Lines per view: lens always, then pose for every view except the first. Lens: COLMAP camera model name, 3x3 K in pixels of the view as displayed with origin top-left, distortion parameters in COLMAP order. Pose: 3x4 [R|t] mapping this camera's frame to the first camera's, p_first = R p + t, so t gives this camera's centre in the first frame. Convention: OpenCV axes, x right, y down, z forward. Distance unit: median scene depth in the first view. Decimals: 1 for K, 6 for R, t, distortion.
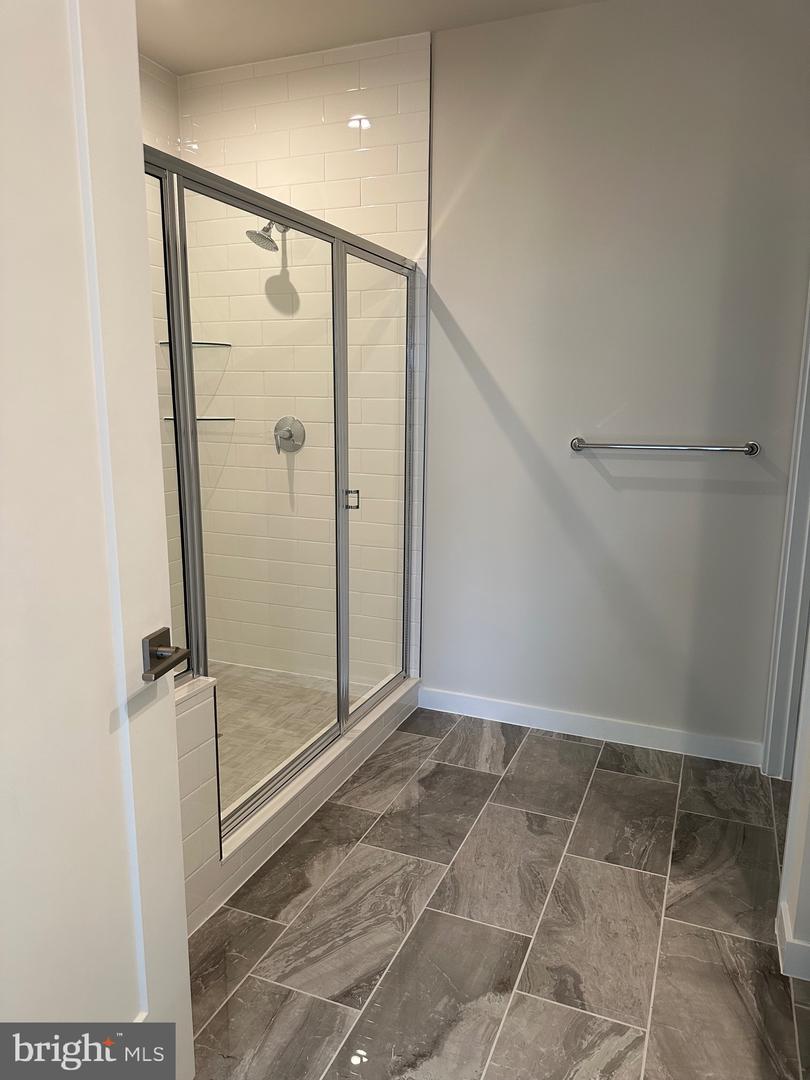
lens RADIAL K [[788.0, 0, 405.0], [0, 788.0, 540.0], [0, 0, 1]] dist [0.019457, -0.007431]
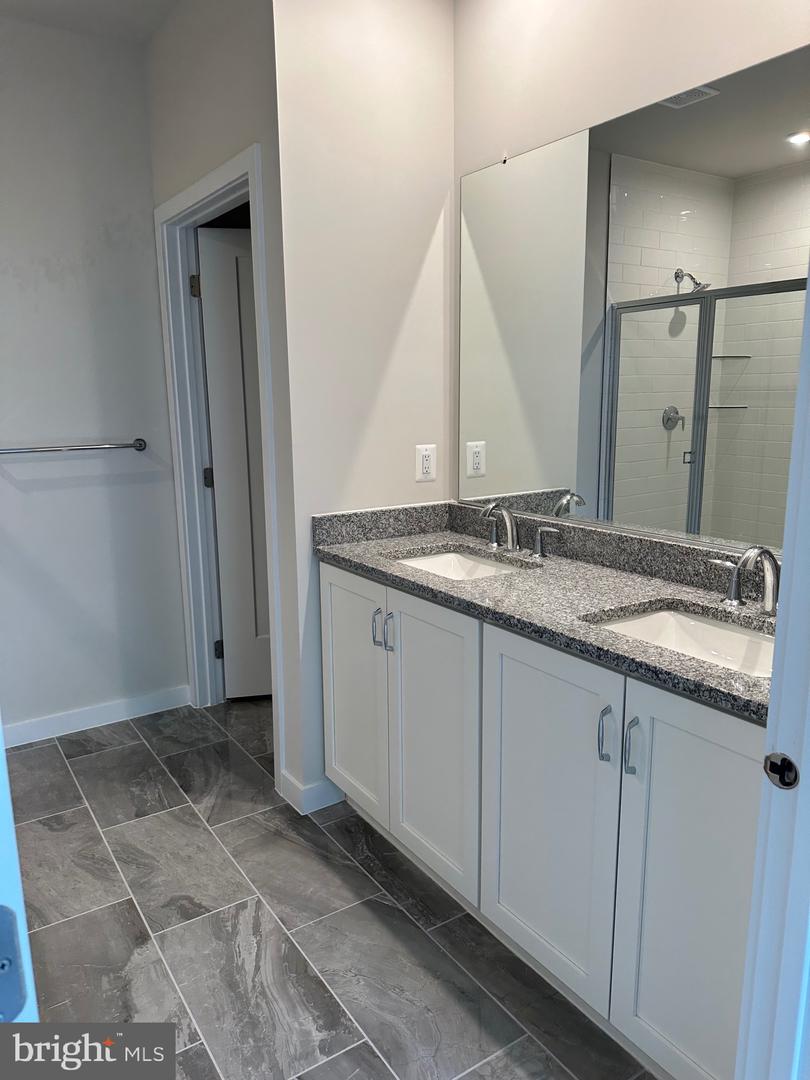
lens RADIAL K [[788.0, 0, 405.0], [0, 788.0, 540.0], [0, 0, 1]] dist [0.019457, -0.007431]
pose [[0.565156, -0.176324, 0.805921, -0.388519], [0.177788, 0.979969, 0.089729, -0.012281], [-0.805599, 0.092572, 0.585184, 0.006829]]
